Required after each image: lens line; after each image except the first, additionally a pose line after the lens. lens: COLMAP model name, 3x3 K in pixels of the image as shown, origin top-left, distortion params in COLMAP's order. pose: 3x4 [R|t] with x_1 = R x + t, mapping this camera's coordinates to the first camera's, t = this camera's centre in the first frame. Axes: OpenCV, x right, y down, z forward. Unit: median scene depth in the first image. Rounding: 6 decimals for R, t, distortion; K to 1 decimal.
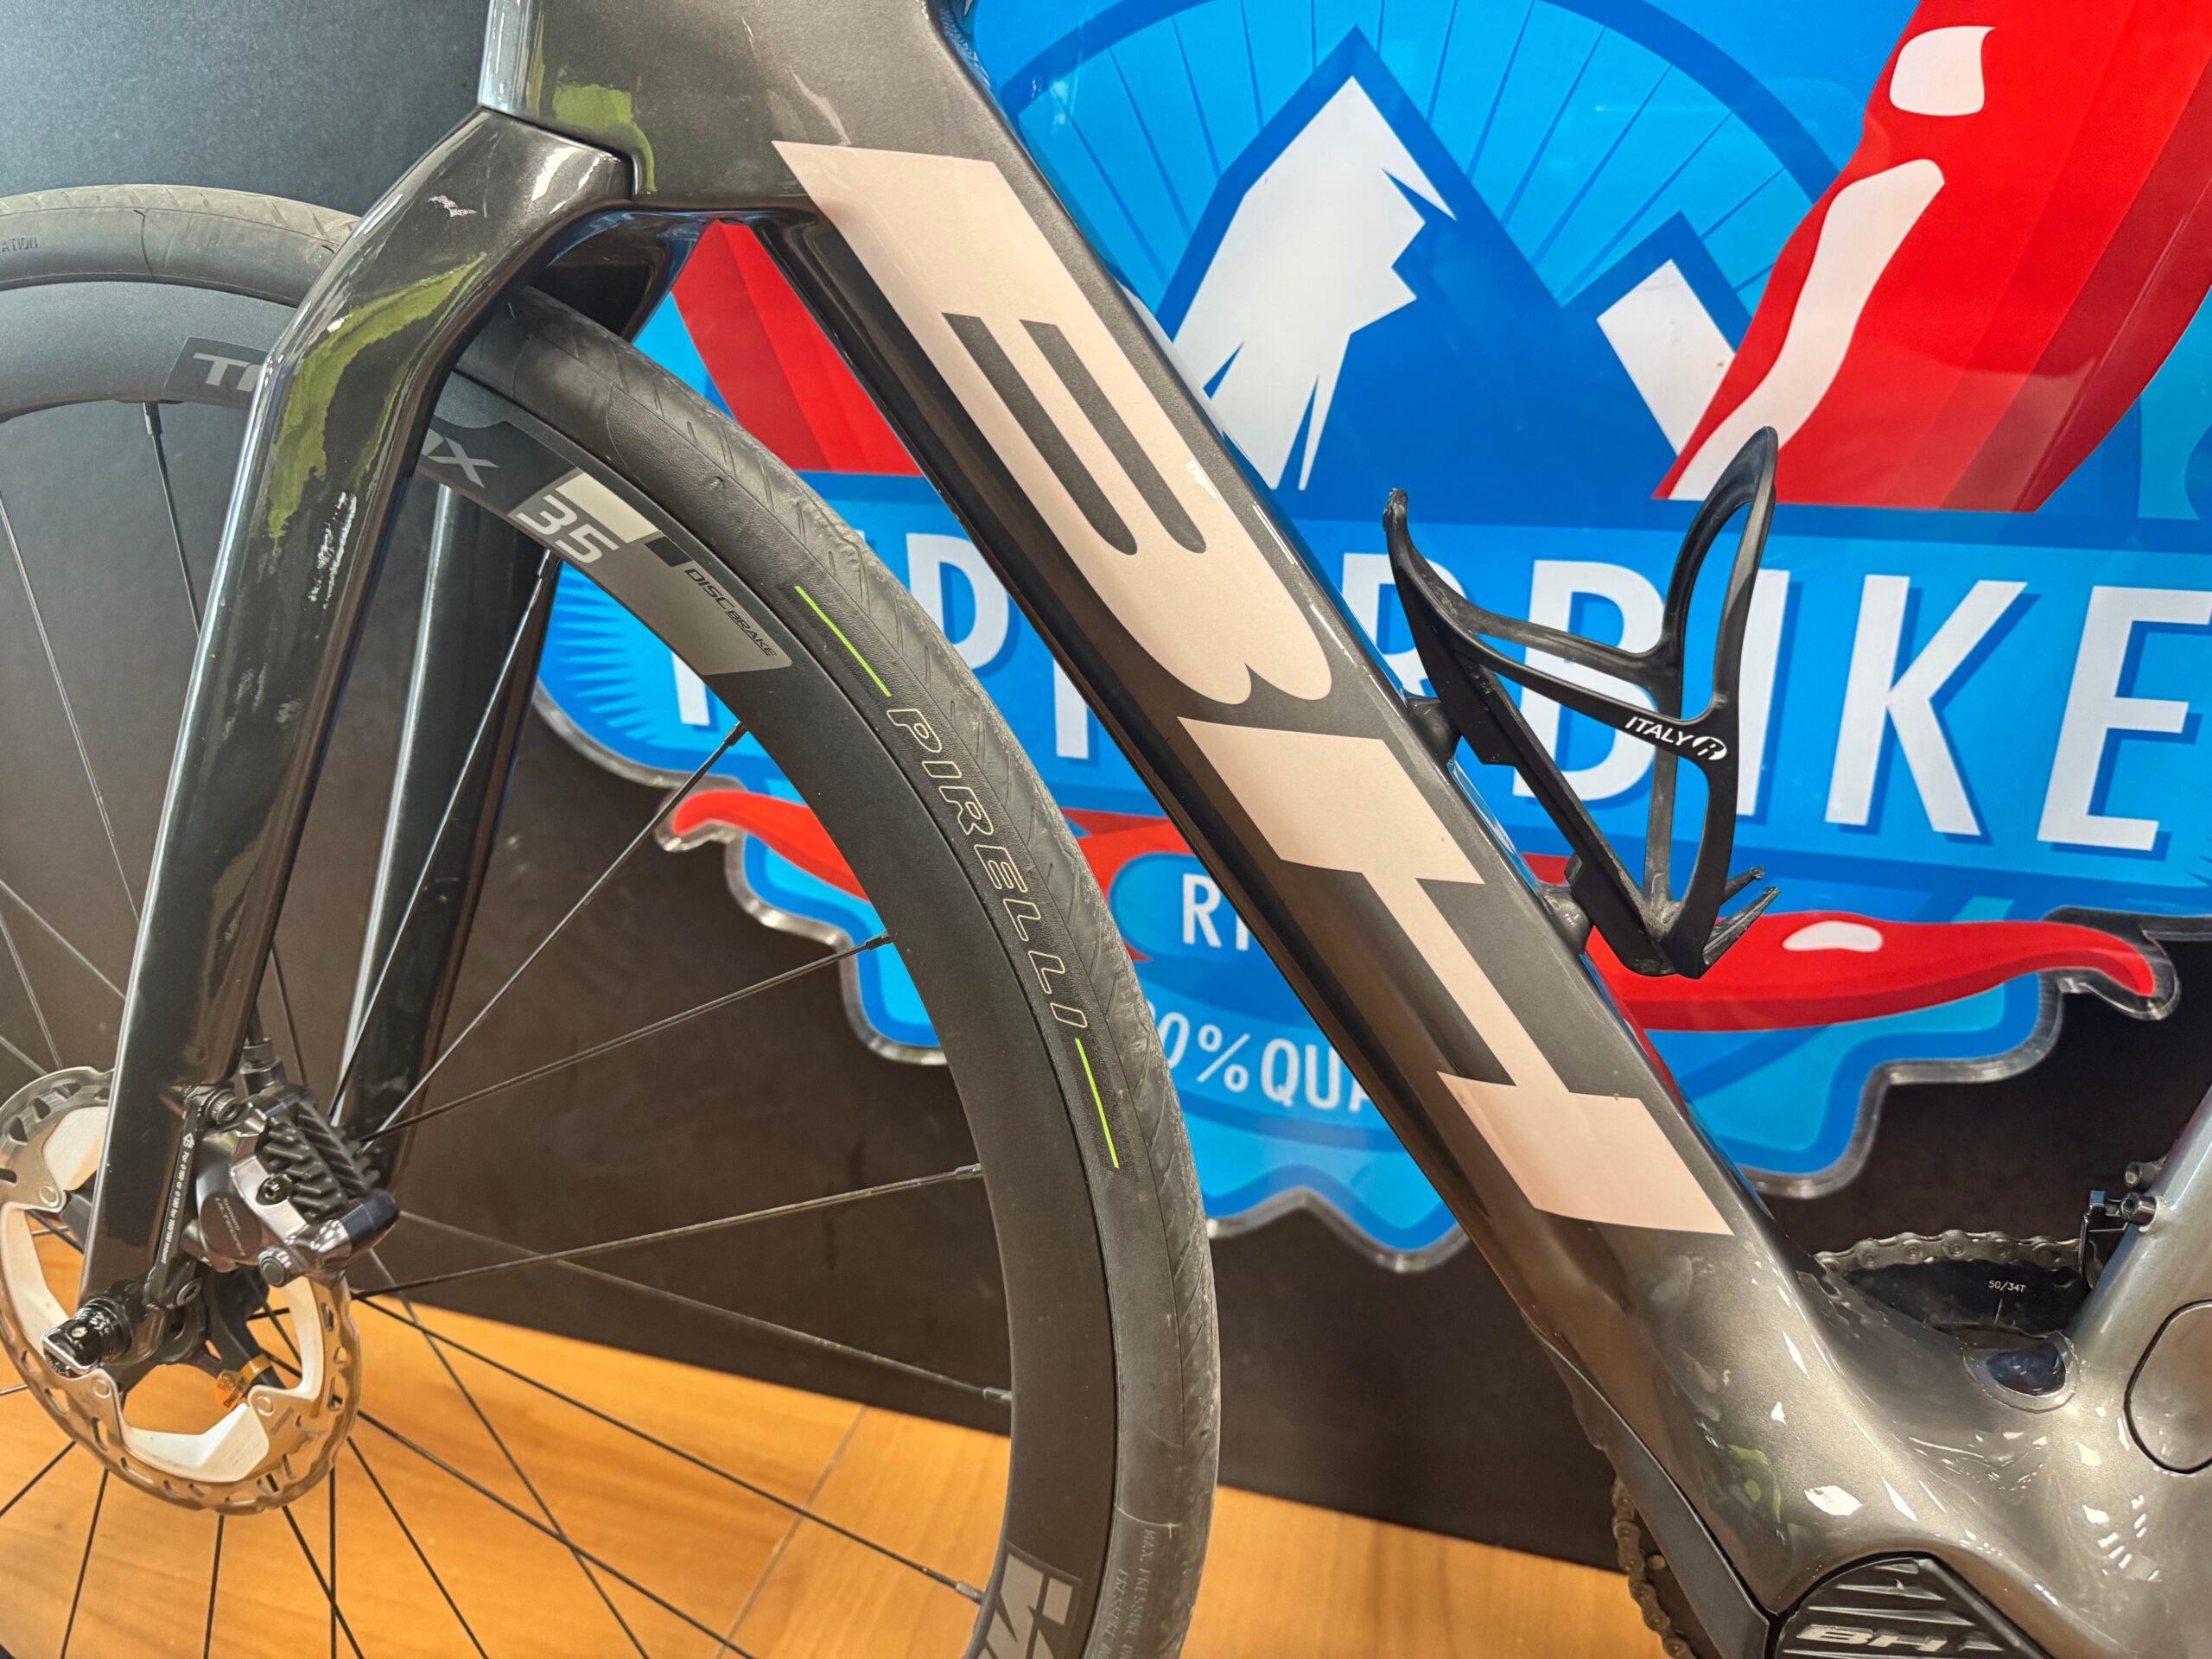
lens RADIAL K [[1568.0, 0, 1086.1], [0, 1568.0, 809.9], [0, 0, 1]] dist [0.053368, -0.072282]
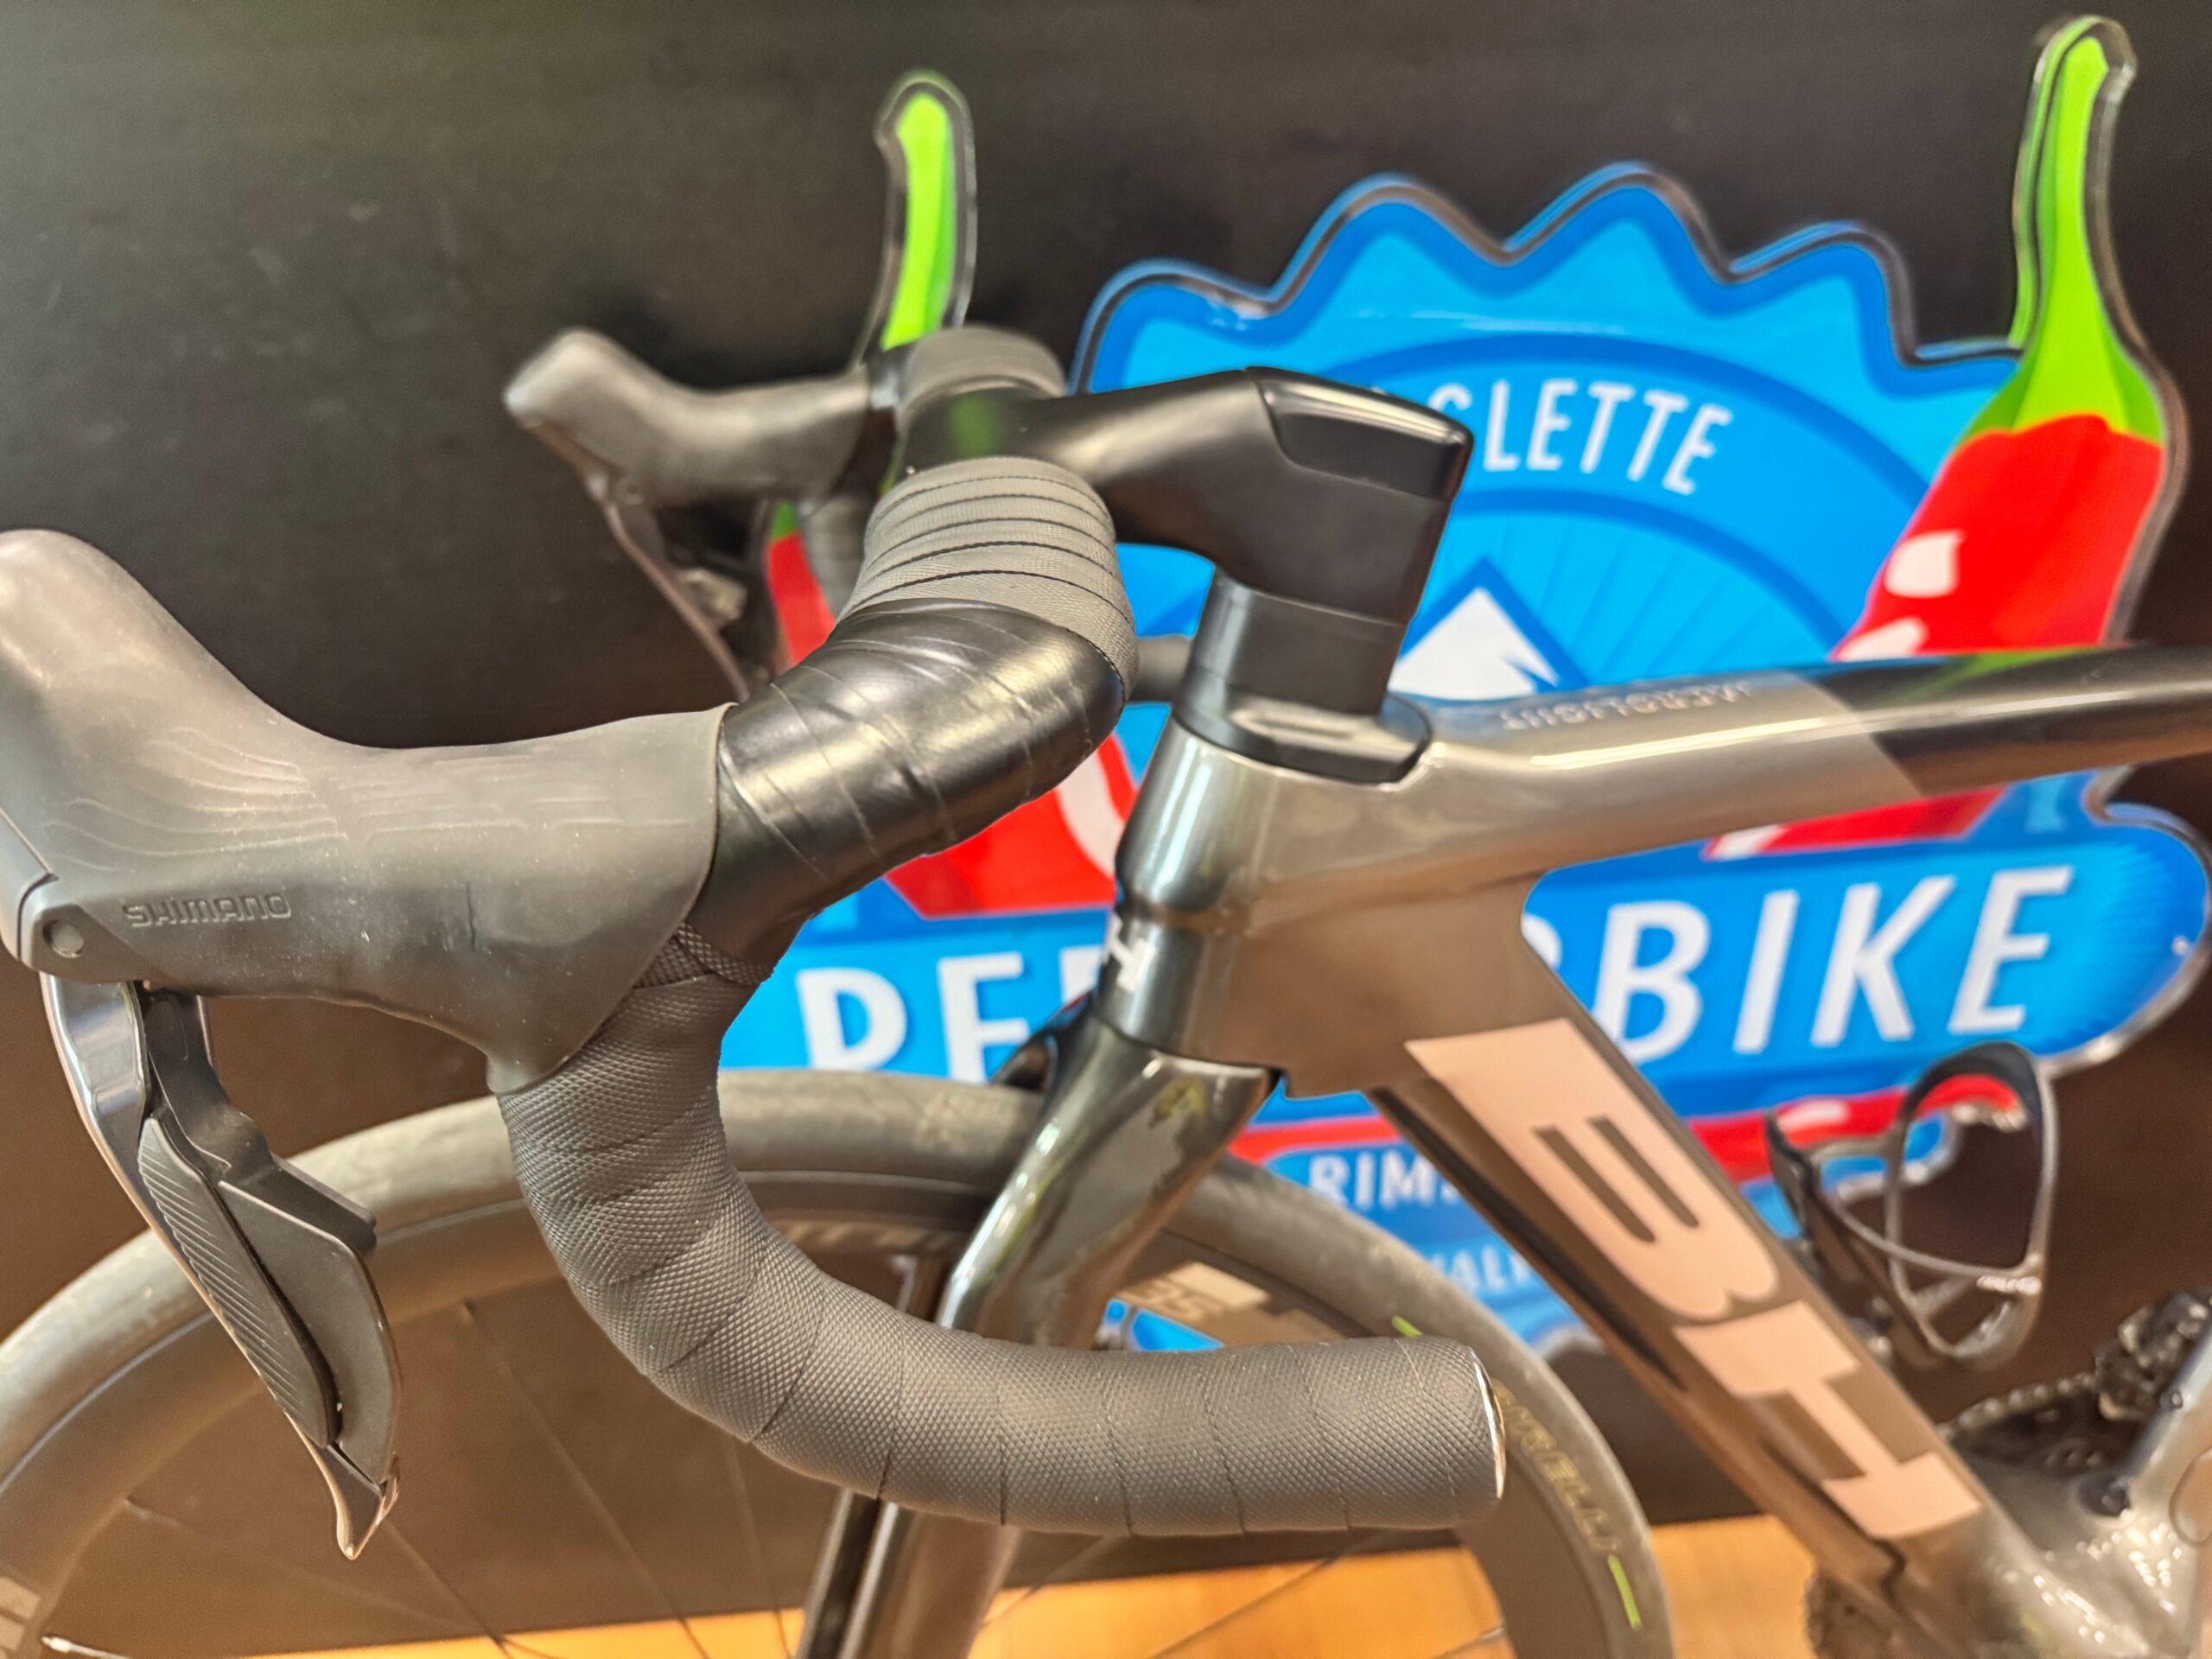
lens RADIAL K [[1640.7, 0, 1107.0], [0, 1640.7, 794.1], [0, 0, 1]] dist [0.026837, -0.081510]
pose [[0.923836, -0.207454, 0.321699, -0.613220], [0.159790, 0.972685, 0.168378, -0.675016], [-0.347843, -0.104149, 0.931750, -0.061720]]
